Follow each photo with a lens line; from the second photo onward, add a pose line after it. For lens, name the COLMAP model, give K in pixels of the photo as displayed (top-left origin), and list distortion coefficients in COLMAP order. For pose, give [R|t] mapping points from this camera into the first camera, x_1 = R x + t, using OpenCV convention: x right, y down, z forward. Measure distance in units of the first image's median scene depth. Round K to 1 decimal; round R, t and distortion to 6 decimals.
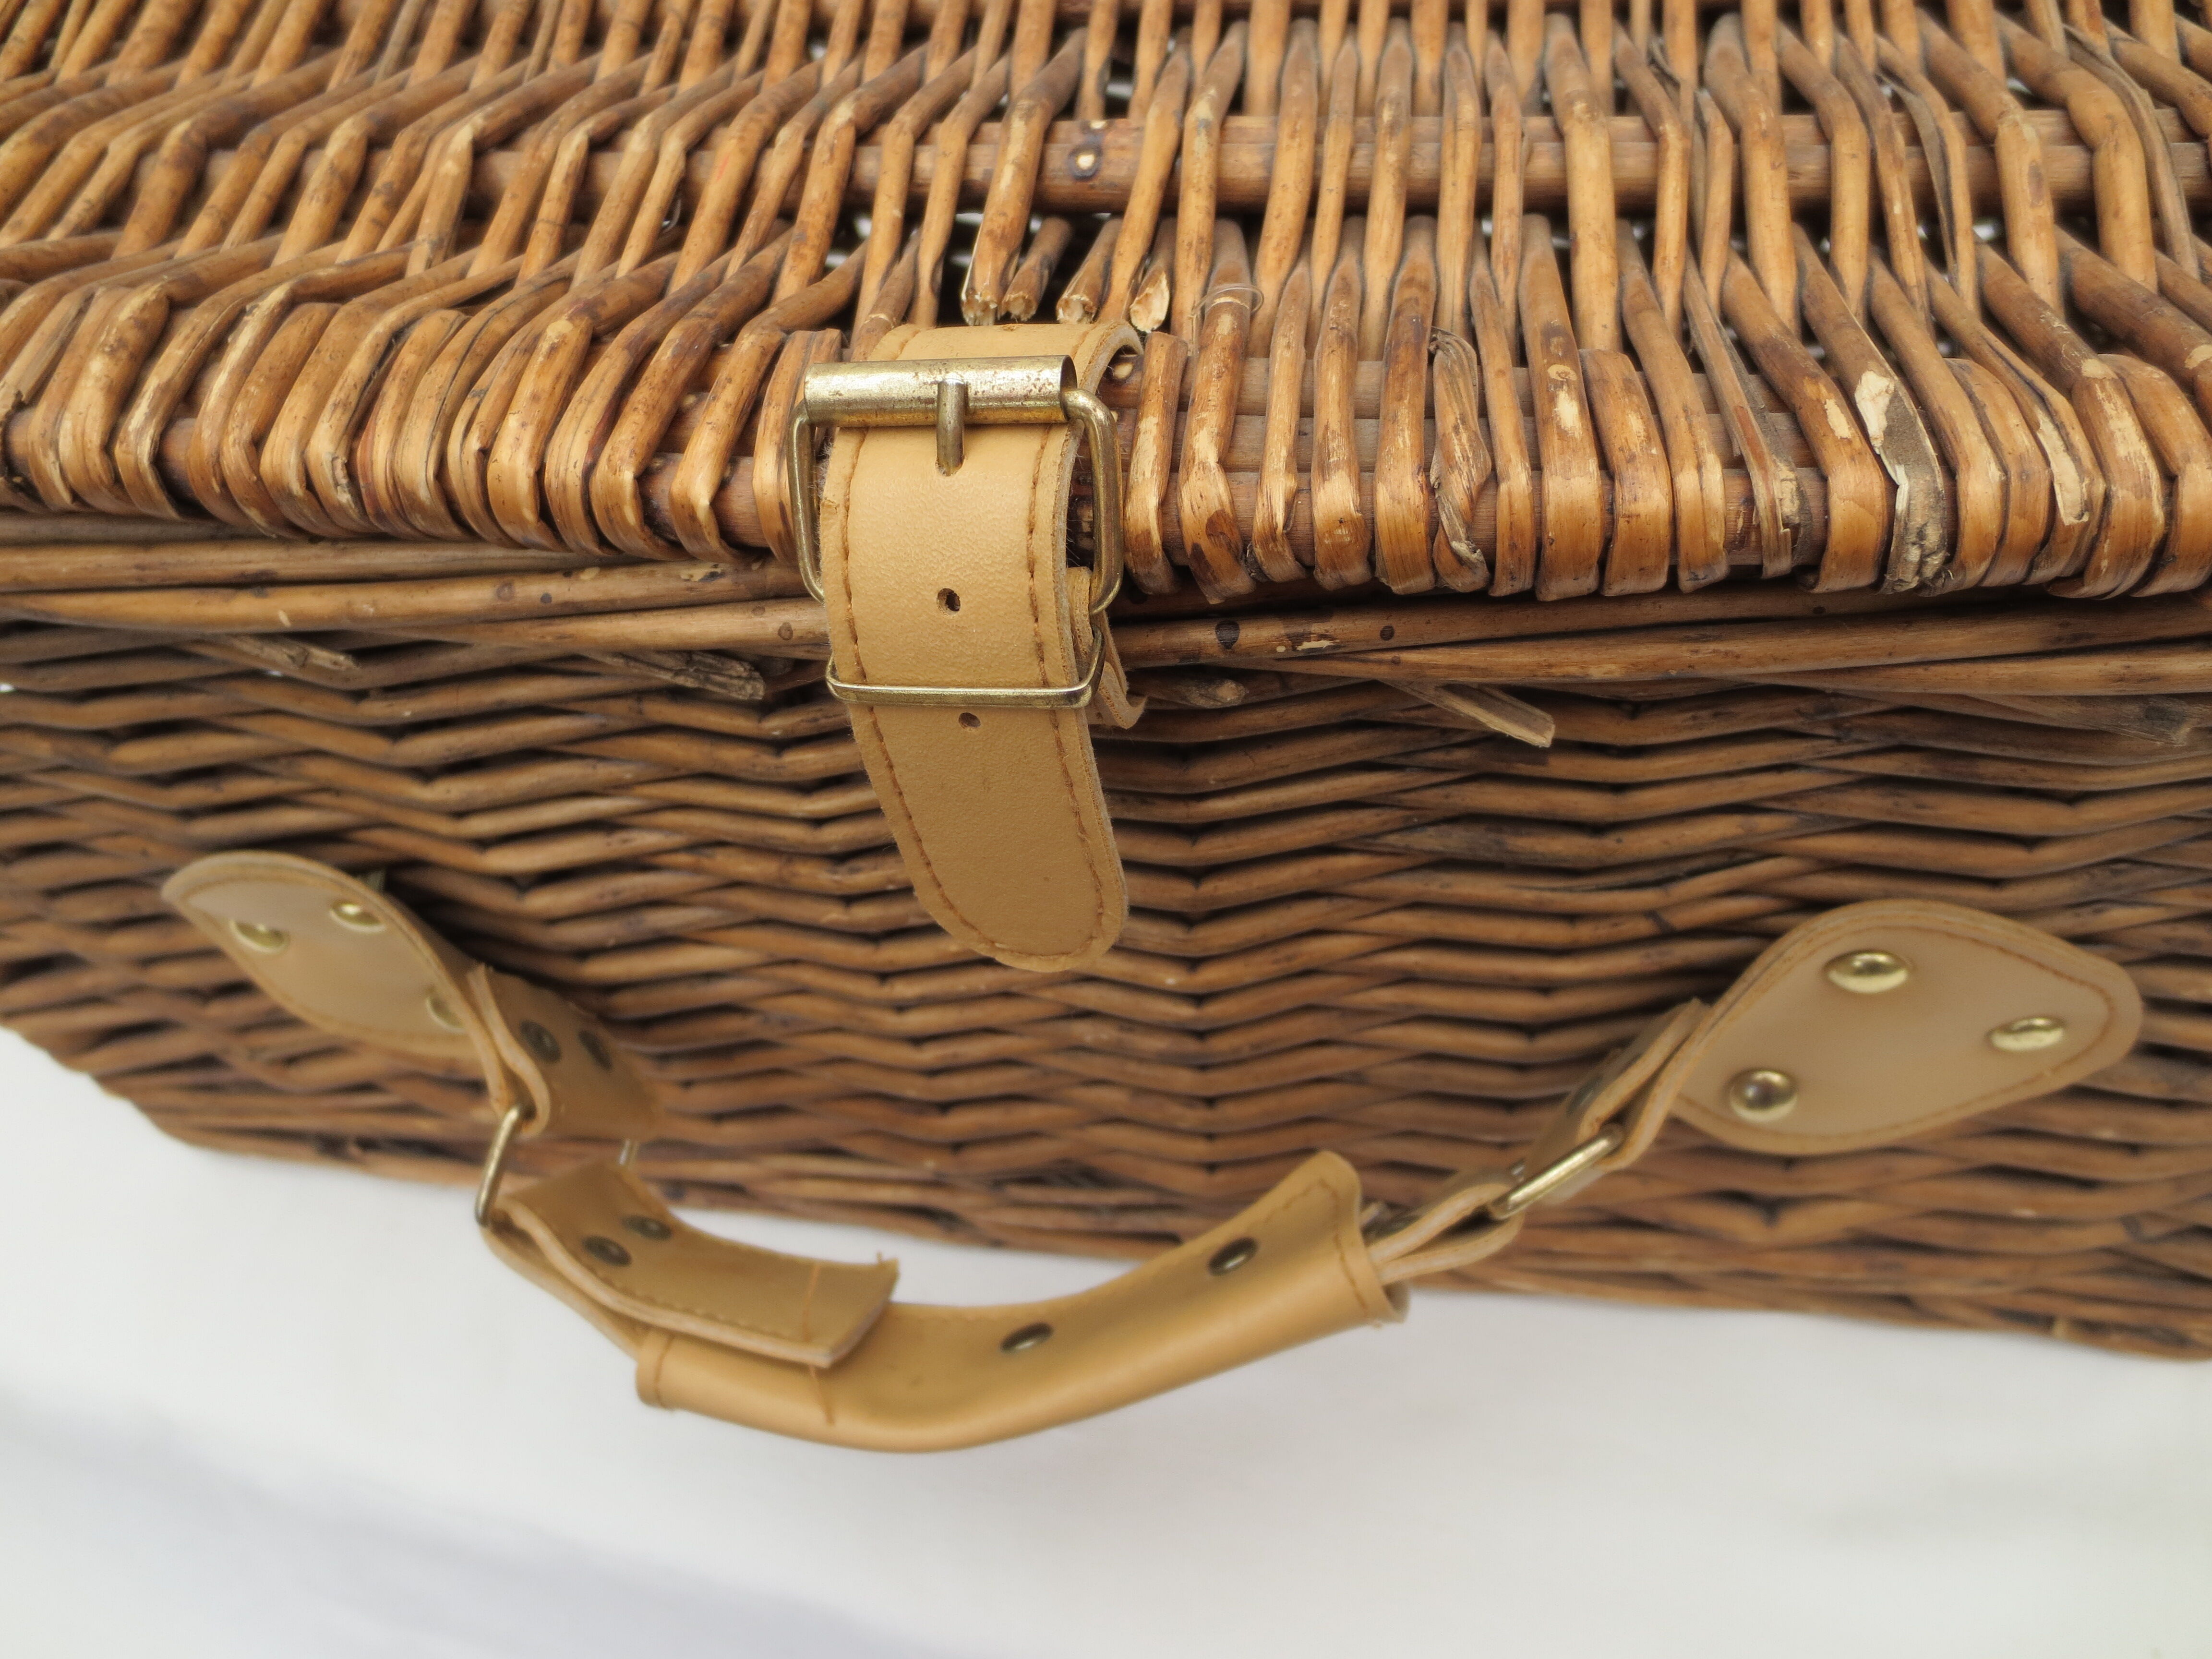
lens RADIAL K [[1500.4, 0, 1106.0], [0, 1500.4, 829.5], [0, 0, 1]] dist [-0.004523, -0.003566]
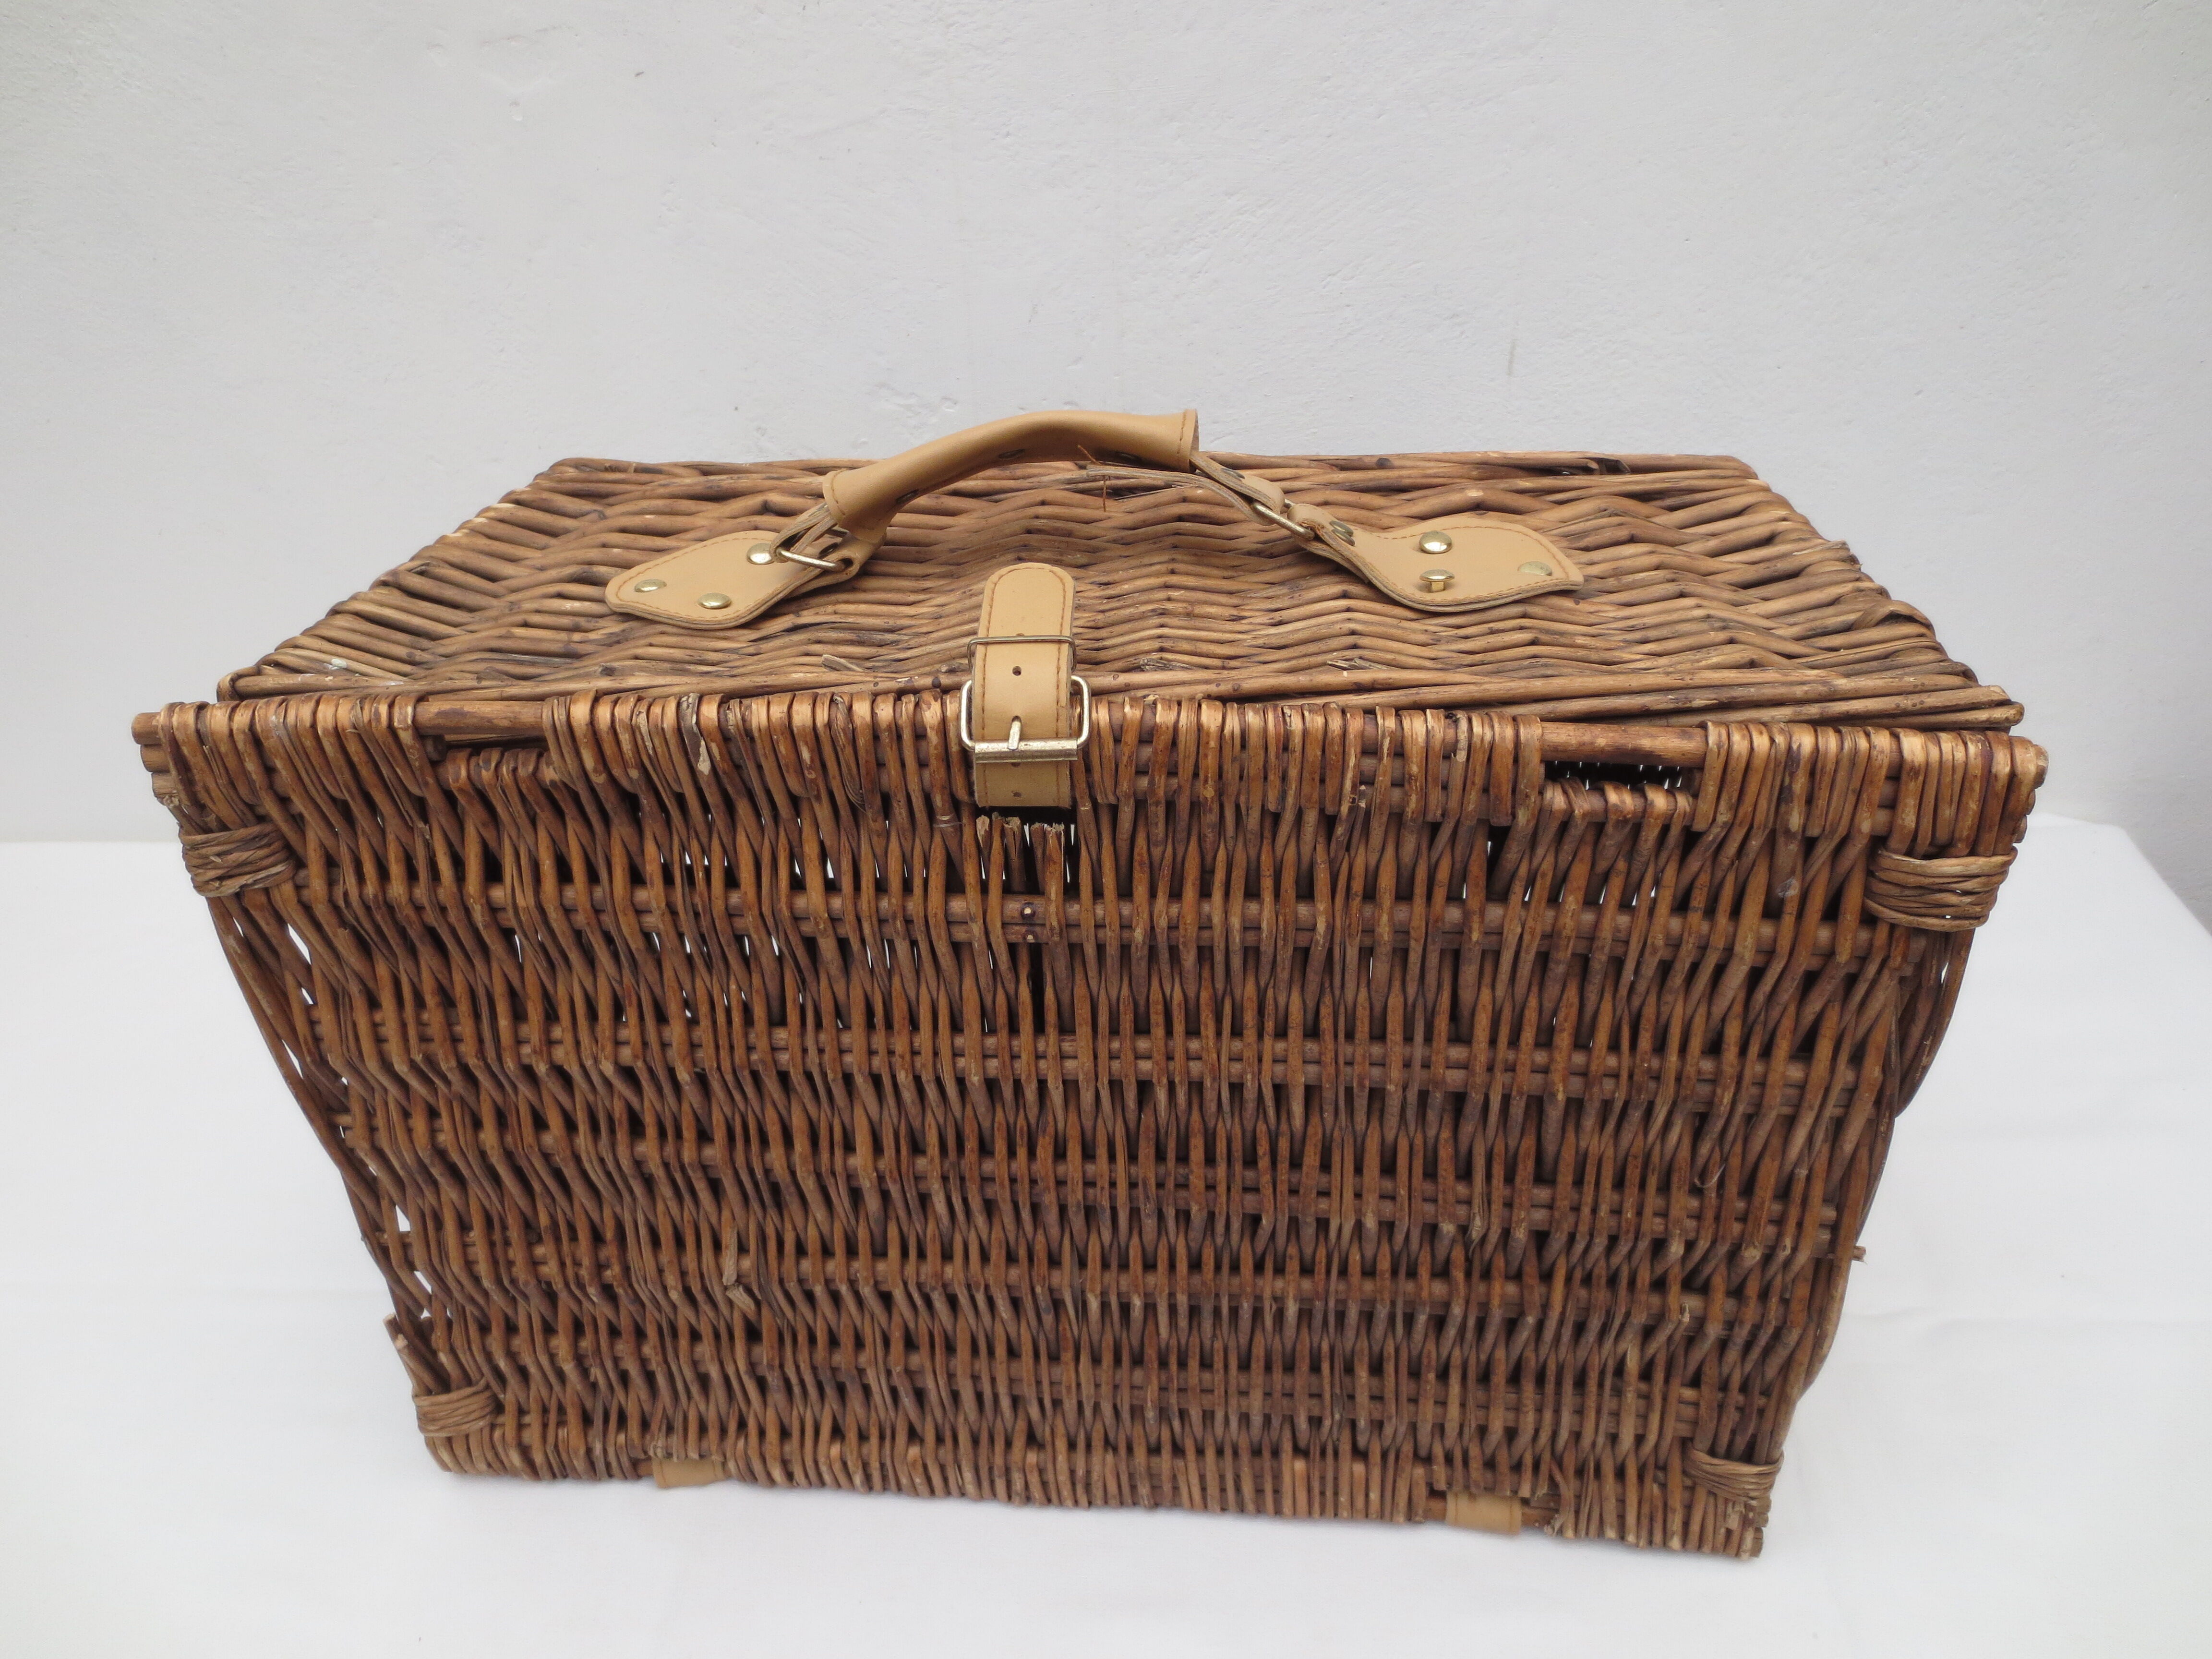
lens RADIAL K [[1561.7, 0, 1112.1], [0, 1561.7, 906.2], [0, 0, 1]] dist [-0.008169, 0.001361]
pose [[-0.966280, 0.034105, 0.255223, -0.769329], [-0.025926, -0.999039, 0.035344, -0.544618], [0.256184, 0.027535, 0.966236, -1.296887]]
